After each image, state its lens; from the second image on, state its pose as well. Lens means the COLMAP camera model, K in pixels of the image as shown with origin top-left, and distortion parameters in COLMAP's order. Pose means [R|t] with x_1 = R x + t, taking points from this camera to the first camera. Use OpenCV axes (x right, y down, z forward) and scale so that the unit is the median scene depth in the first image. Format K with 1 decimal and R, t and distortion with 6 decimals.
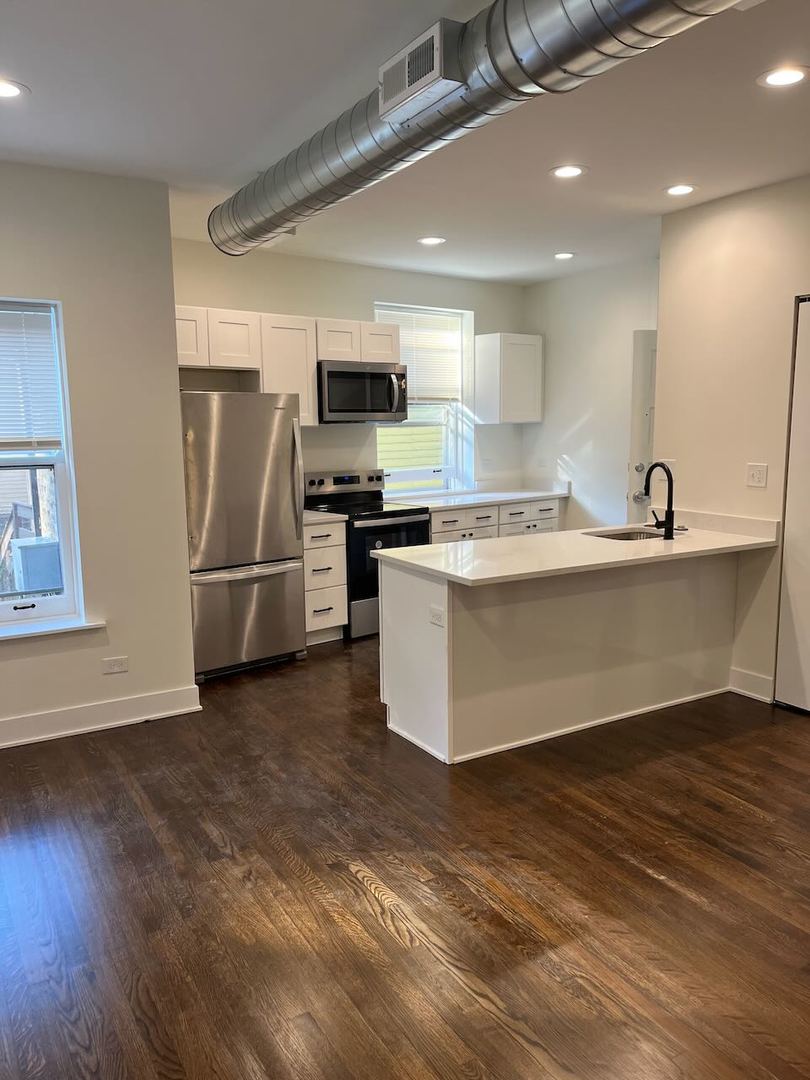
lens RADIAL K [[819.7, 0, 401.8], [0, 819.7, 545.2], [0, 0, 1]] dist [0.007846, 0.000001]
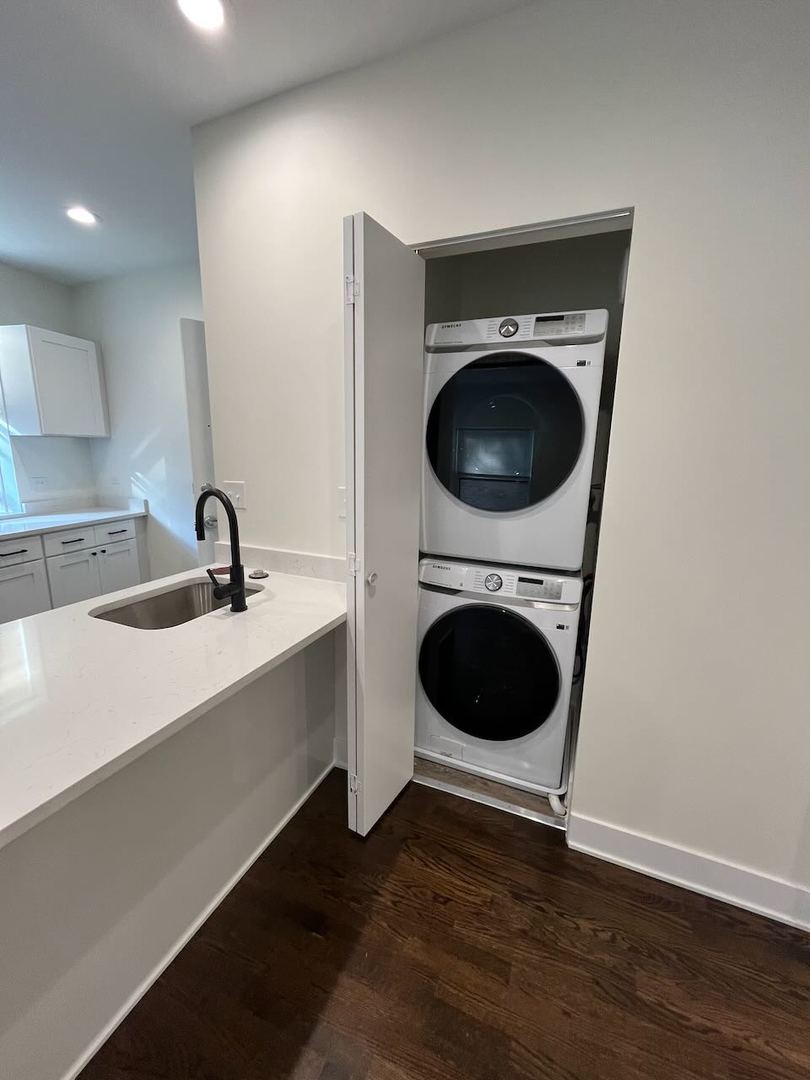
lens RADIAL K [[437.9, 0, 406.2], [0, 437.9, 545.3], [0, 0, 1]] dist [-0.002527, -0.000358]
pose [[0.805151, -0.098202, 0.584883, 0.149438], [0.061255, 0.994691, 0.082685, -0.049618], [-0.589898, -0.030747, 0.806892, 0.411213]]
